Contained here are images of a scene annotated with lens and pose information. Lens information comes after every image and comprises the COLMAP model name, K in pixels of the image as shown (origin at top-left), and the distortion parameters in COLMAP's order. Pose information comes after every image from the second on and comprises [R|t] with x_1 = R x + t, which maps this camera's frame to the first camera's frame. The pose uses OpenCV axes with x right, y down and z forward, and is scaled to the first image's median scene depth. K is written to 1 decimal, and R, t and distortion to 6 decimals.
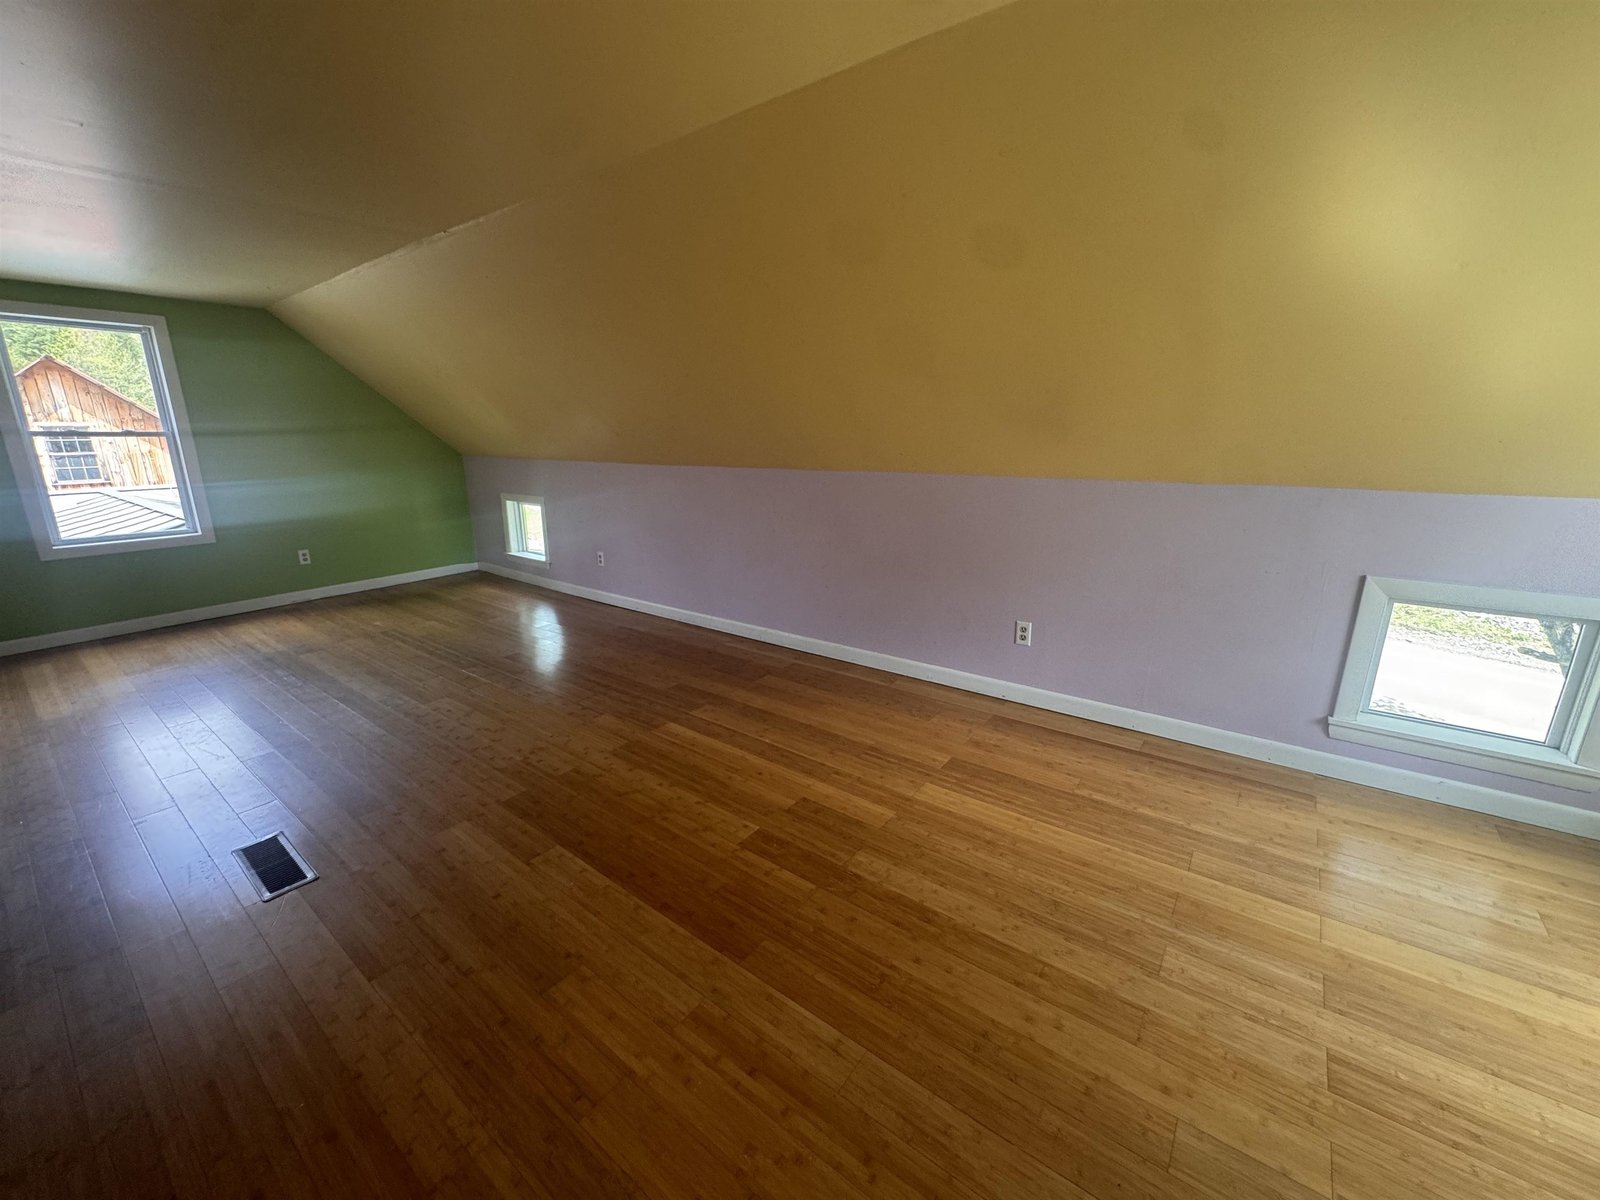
lens RADIAL K [[642.0, 0, 798.6], [0, 642.0, 596.9], [0, 0, 1]] dist [-0.002833, 0.000326]
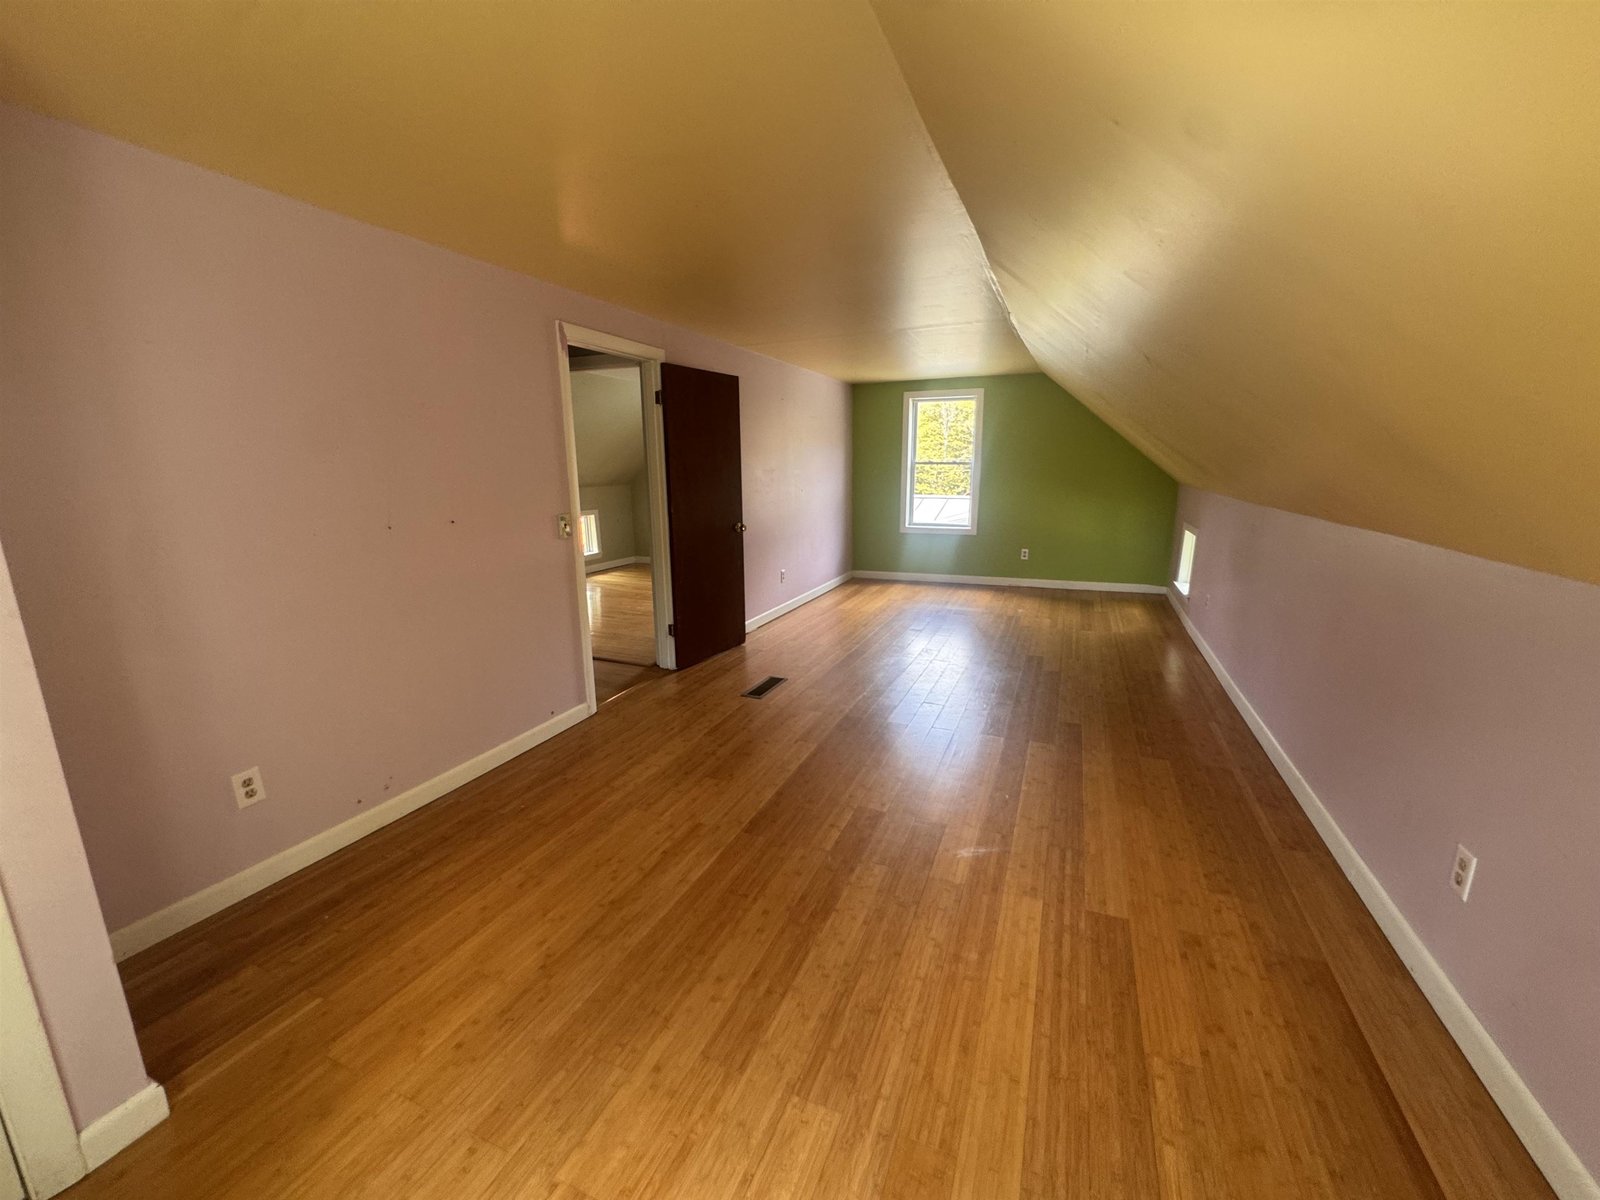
lens RADIAL K [[638.9, 0, 798.4], [0, 638.9, 604.5], [0, 0, 1]] dist [0.000236, -0.000373]
pose [[0.240135, 0.213791, -0.946905, 1.141540], [-0.236217, 0.958996, 0.156616, -0.172330], [0.941561, 0.186066, 0.280789, 0.586183]]
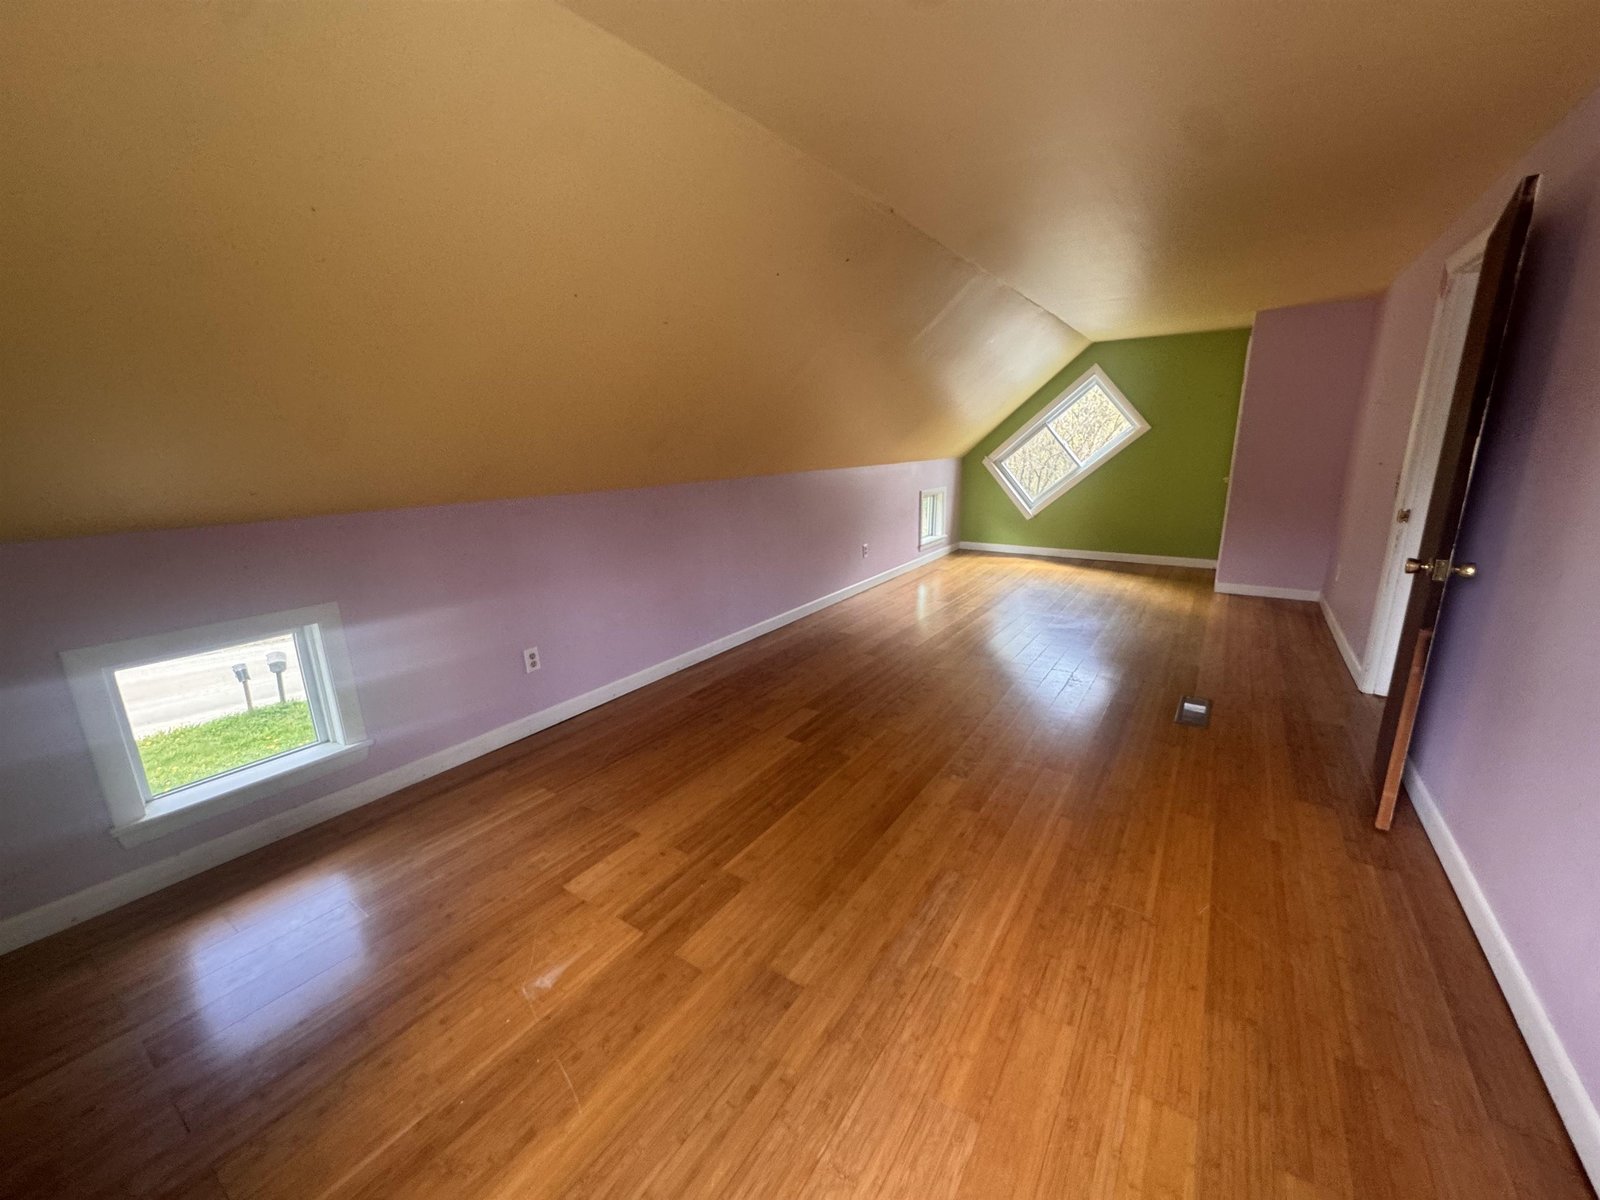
lens RADIAL K [[642.0, 0, 798.6], [0, 642.0, 596.9], [0, 0, 1]] dist [-0.002833, 0.000326]
pose [[-0.066639, -0.228398, 0.971284, -2.536924], [0.270224, 0.932938, 0.237921, -0.537704], [-0.960488, 0.278320, -0.000451, 2.126021]]
